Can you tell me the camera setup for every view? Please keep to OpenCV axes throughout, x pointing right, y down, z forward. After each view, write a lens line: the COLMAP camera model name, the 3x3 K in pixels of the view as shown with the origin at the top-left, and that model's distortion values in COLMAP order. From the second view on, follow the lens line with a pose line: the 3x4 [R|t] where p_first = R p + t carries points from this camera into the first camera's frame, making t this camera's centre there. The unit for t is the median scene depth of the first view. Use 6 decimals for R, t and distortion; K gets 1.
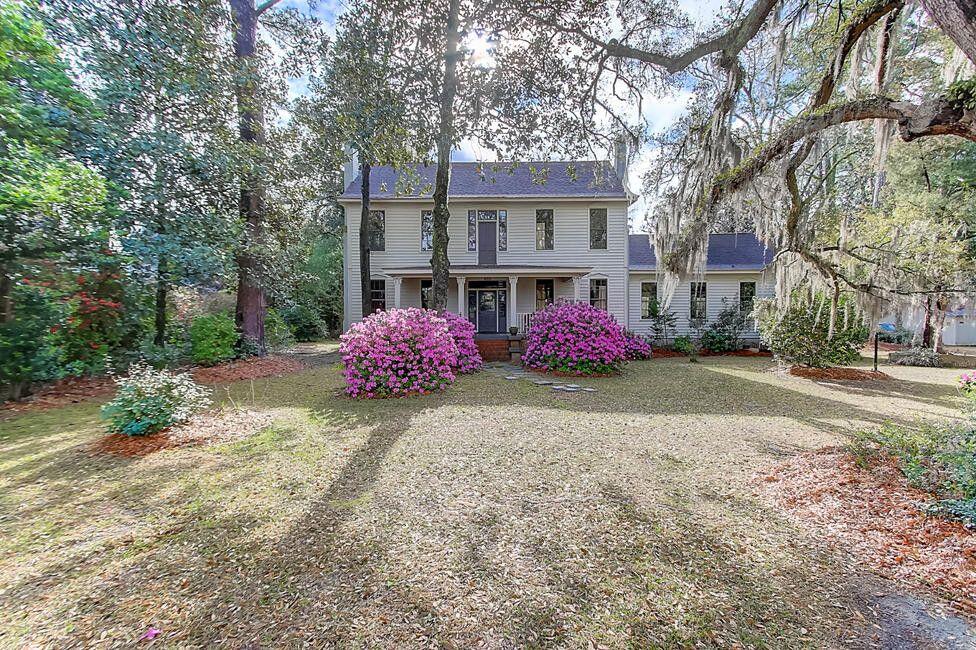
lens RADIAL K [[490.6, 0, 488.0], [0, 490.6, 306.5], [0, 0, 1]] dist [0.002983, 0.001125]
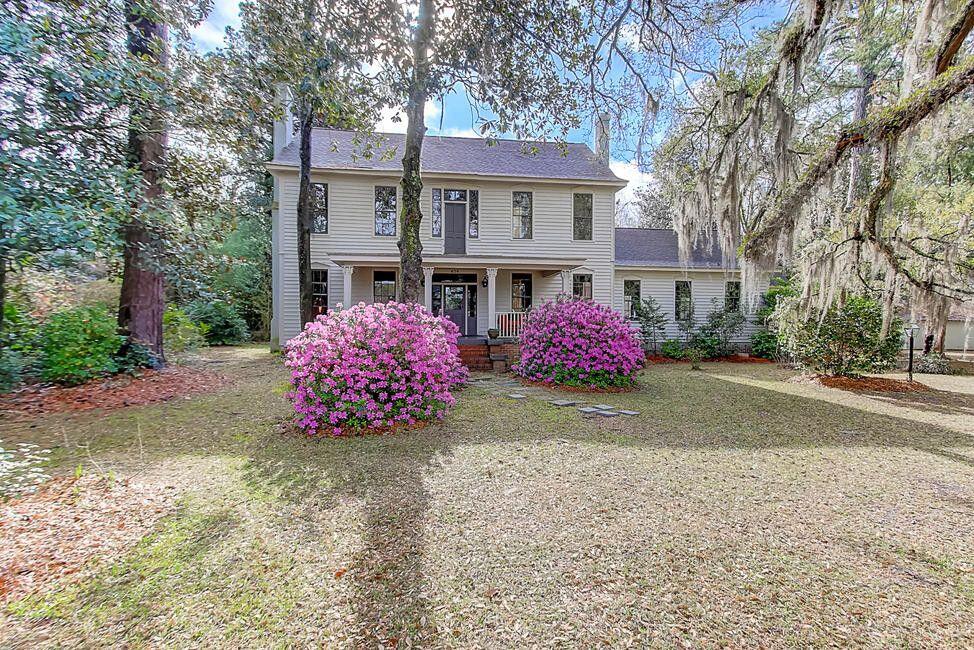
lens RADIAL K [[489.5, 0, 487.0], [0, 489.5, 306.5], [0, 0, 1]] dist [0.002983, 0.001125]
pose [[0.987704, 0.012021, 0.155872, -0.089140], [-0.011663, 0.999927, -0.003210, 0.007173], [-0.155899, 0.001352, 0.987772, 0.193539]]
